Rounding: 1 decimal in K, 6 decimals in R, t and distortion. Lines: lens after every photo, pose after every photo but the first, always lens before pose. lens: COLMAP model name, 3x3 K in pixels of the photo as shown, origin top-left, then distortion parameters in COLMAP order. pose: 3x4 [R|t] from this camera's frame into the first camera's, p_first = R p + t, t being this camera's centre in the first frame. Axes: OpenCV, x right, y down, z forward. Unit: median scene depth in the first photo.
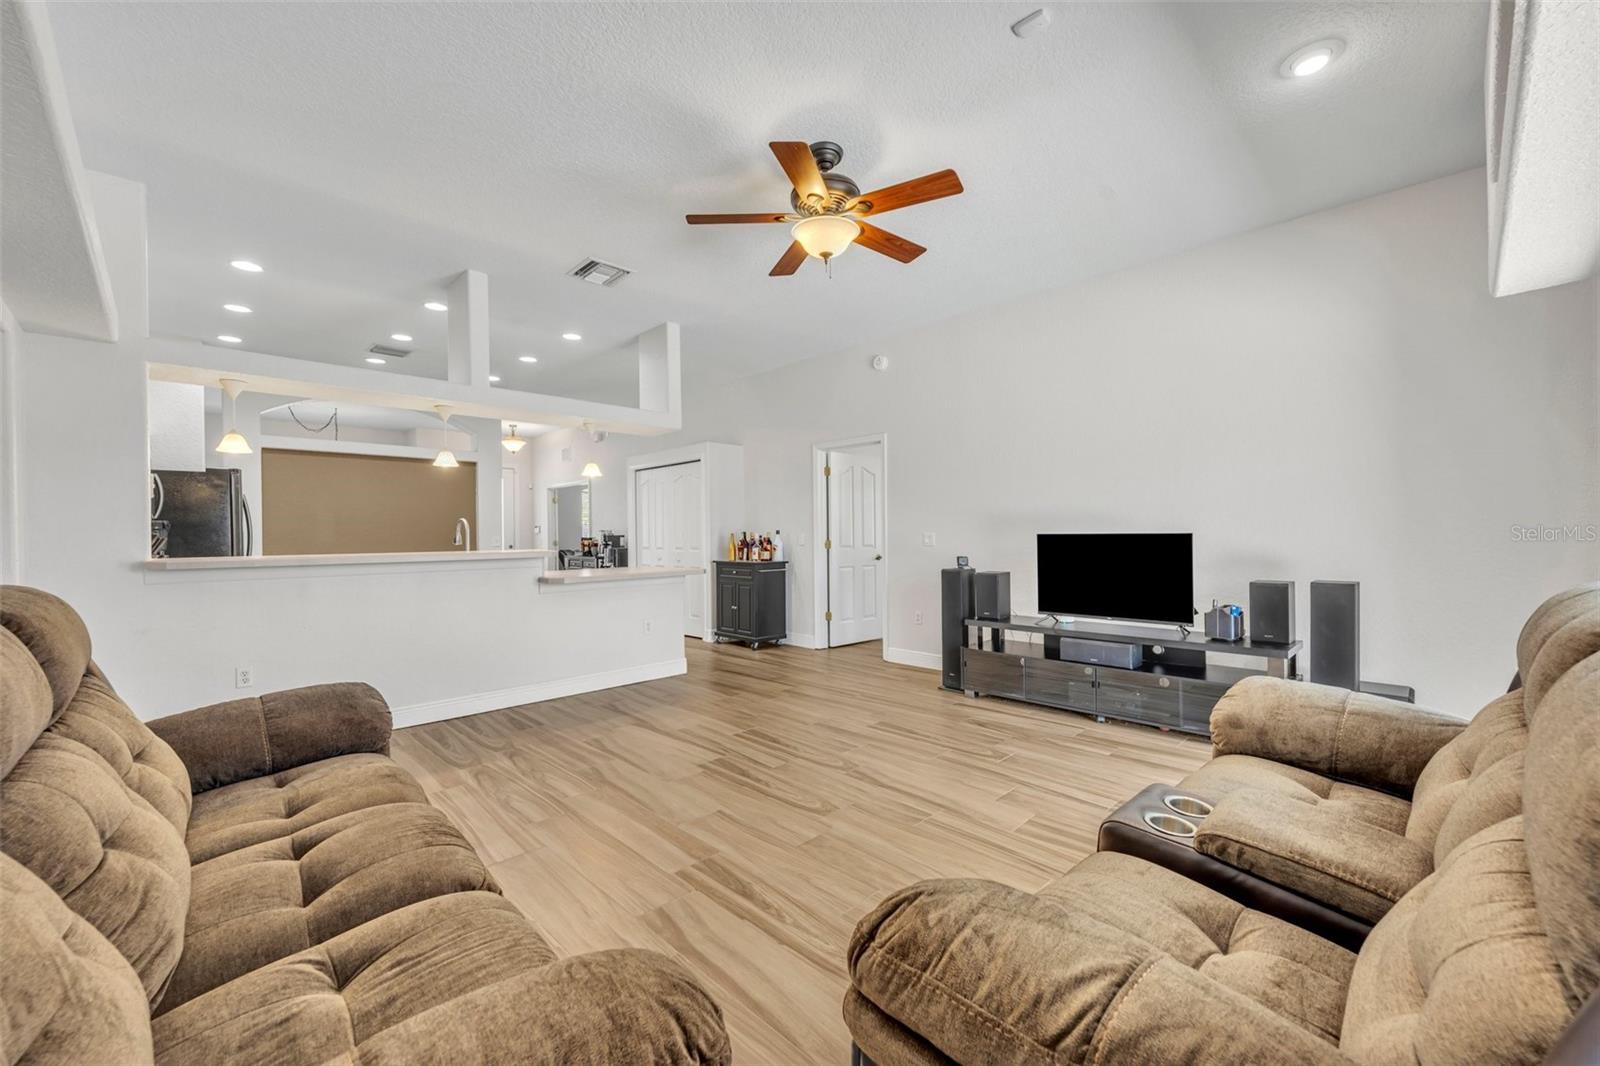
lens RADIAL K [[640.5, 0, 799.7], [0, 640.5, 534.4], [0, 0, 1]] dist [-0.008036, -0.000126]
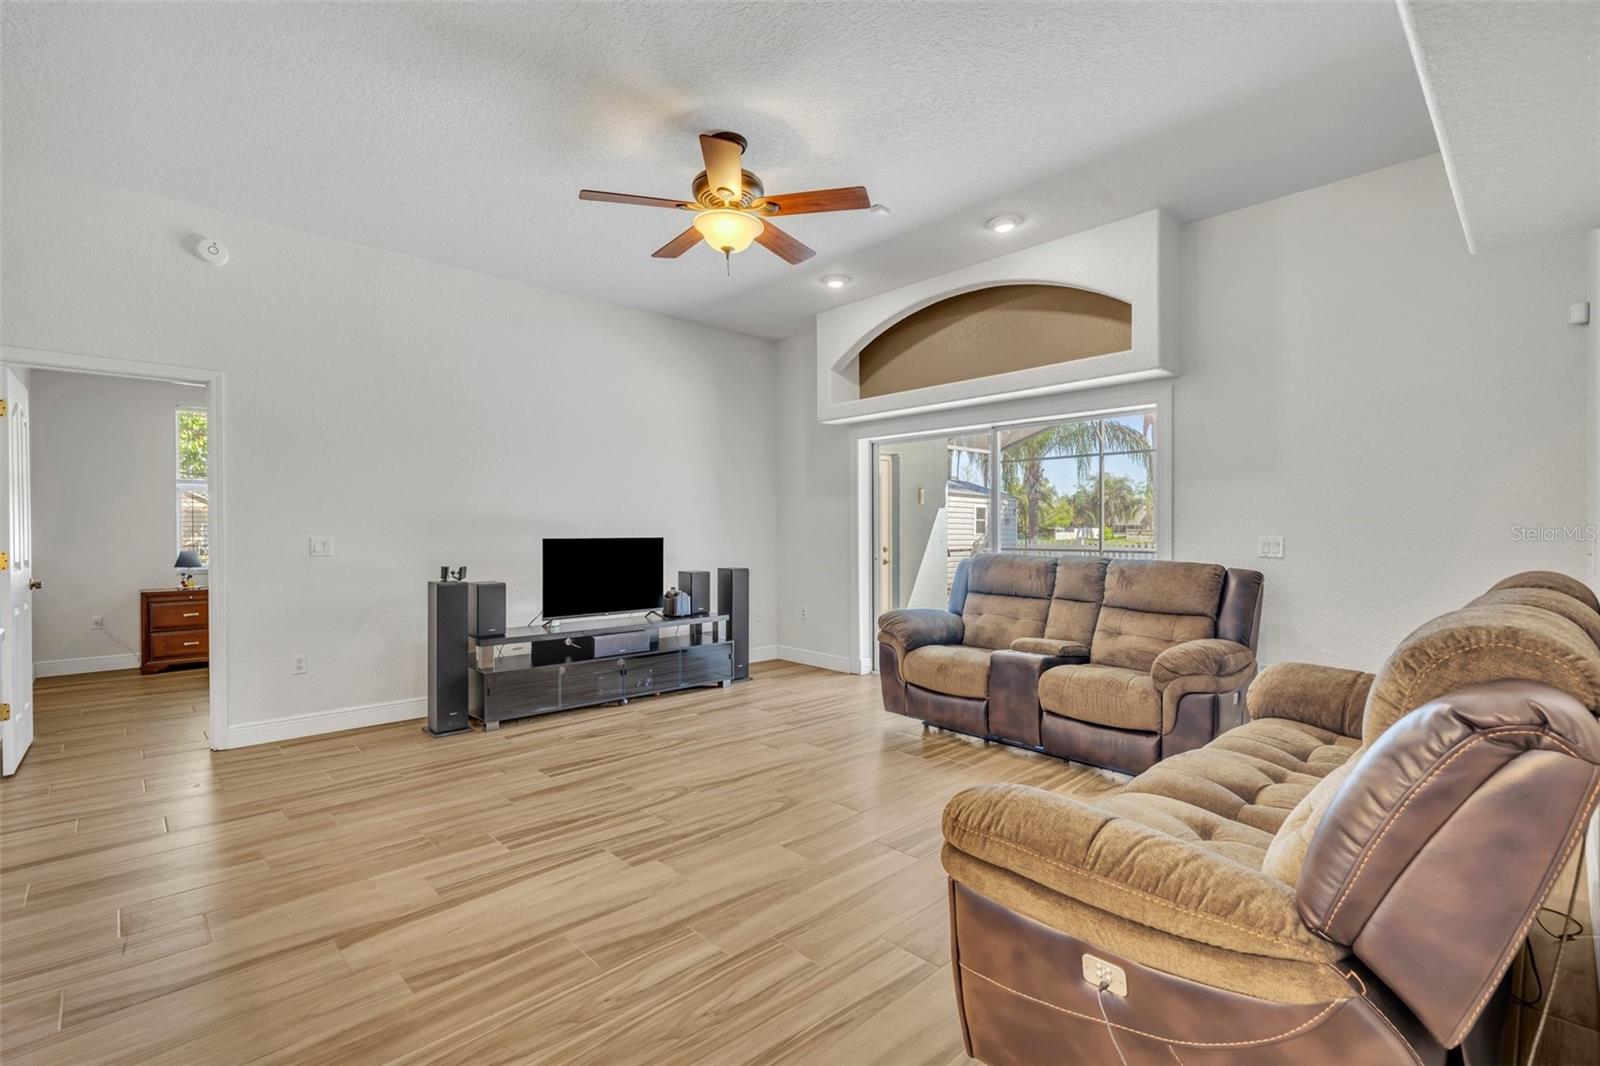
lens RADIAL K [[714.4, 0, 799.0], [0, 714.4, 531.8], [0, 0, 1]] dist [-0.000892, 0.000142]
pose [[0.019317, 0.009385, 0.999769, -0.821915], [0.001762, 0.999954, -0.009421, 0.000982], [-0.999812, 0.001943, 0.019300, 0.696752]]
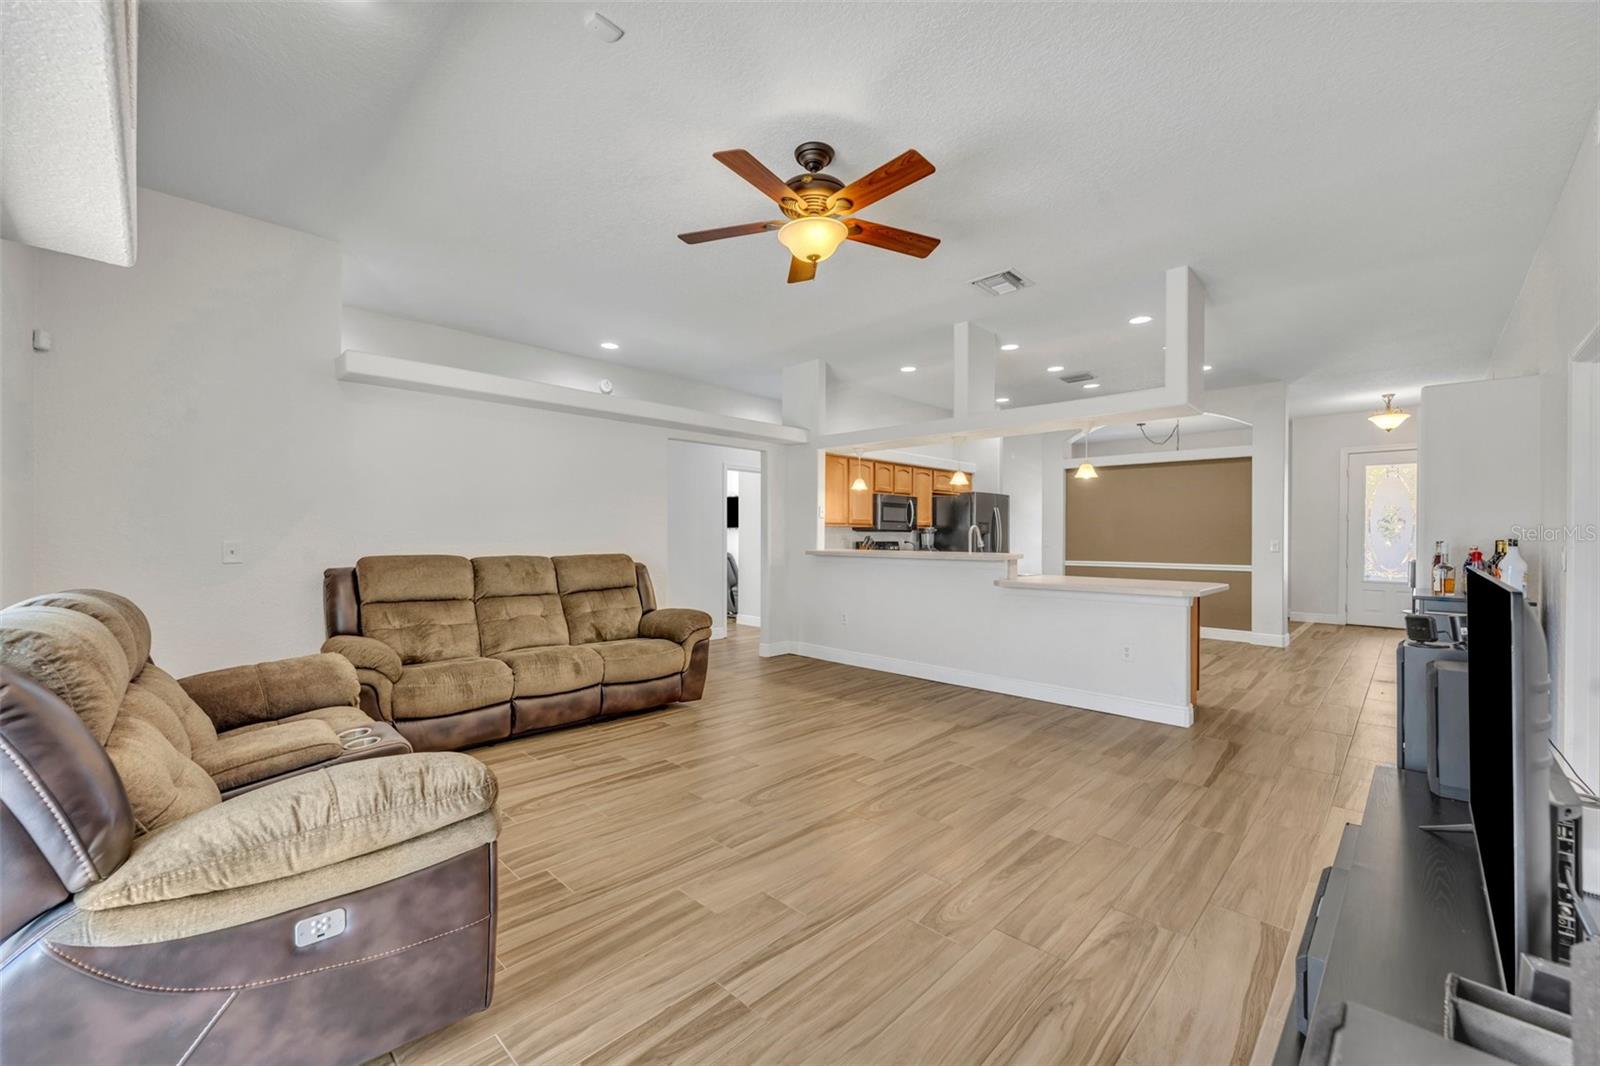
lens RADIAL K [[640.5, 0, 799.0], [0, 640.5, 539.0], [0, 0, 1]] dist [-0.008036, -0.000126]
pose [[0.016514, 0.015659, -0.999741, 0.806522], [-0.004412, 0.999869, 0.015589, -0.019526], [0.999854, 0.004154, 0.016581, 0.769168]]
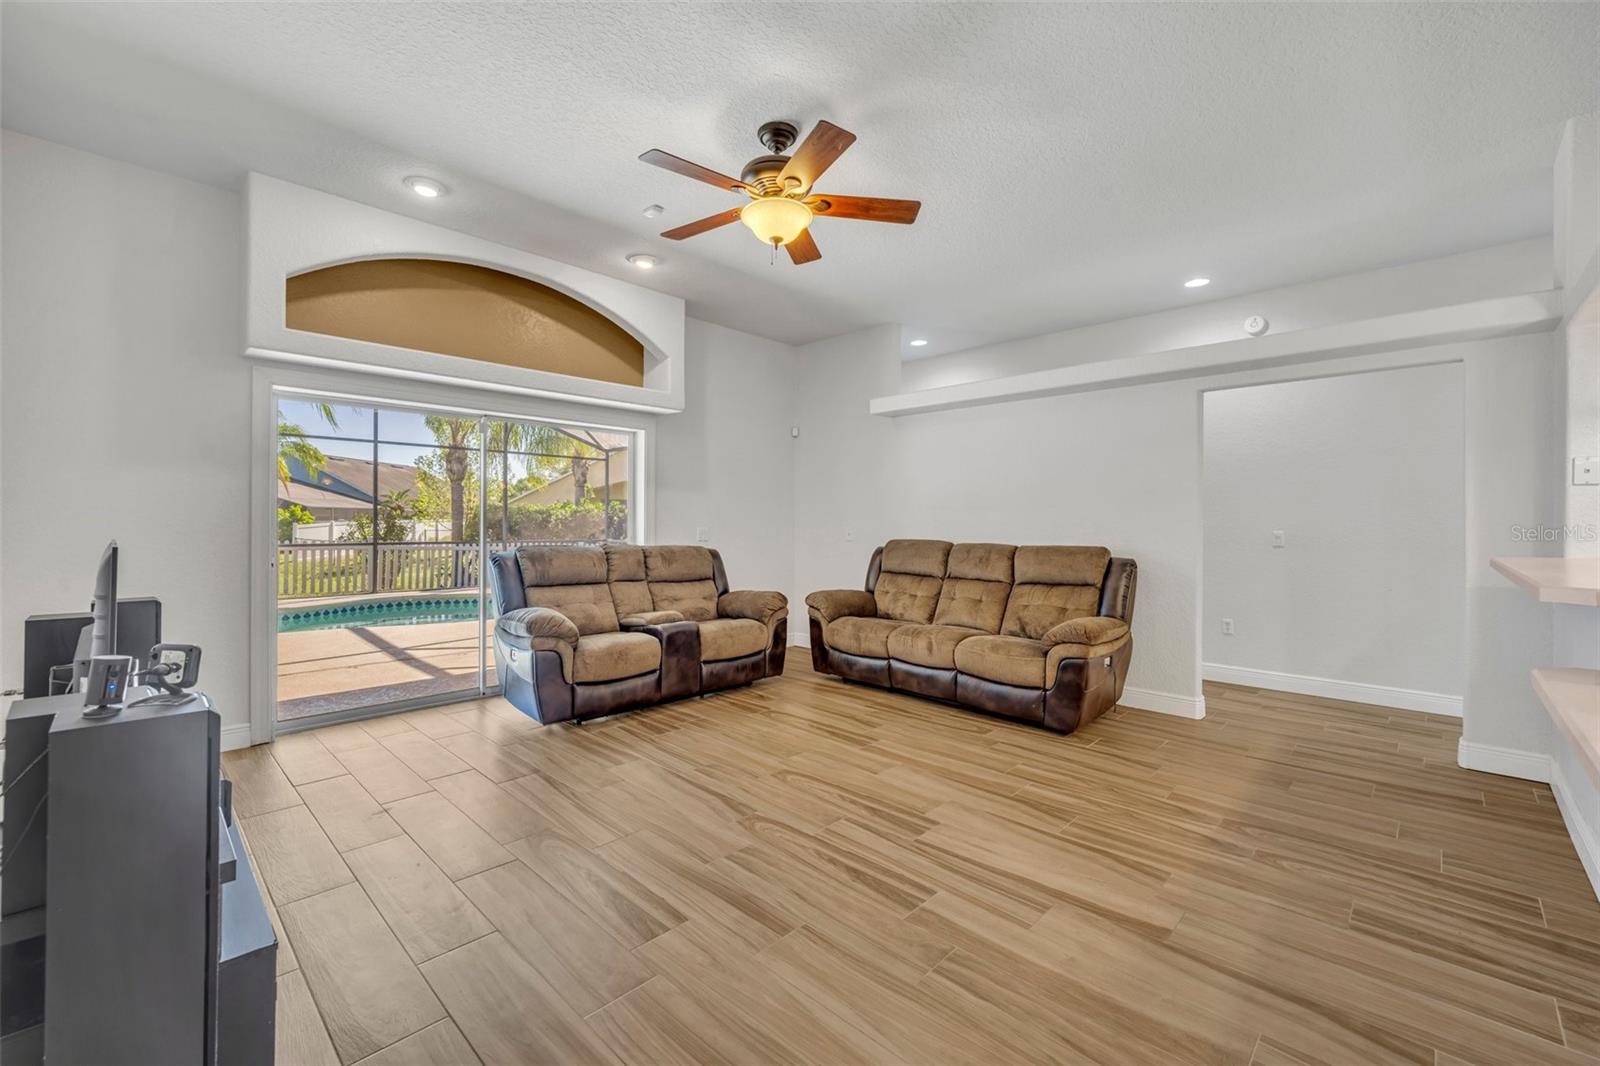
lens RADIAL K [[660.8, 0, 788.6], [0, 660.8, 522.5], [0, 0, 1]] dist [-0.000069, -0.000421]
pose [[-0.999930, 0.006431, -0.009972, 0.028512], [0.006433, 0.999979, -0.000250, -0.011904], [0.009970, -0.000314, -0.999950, 1.581941]]
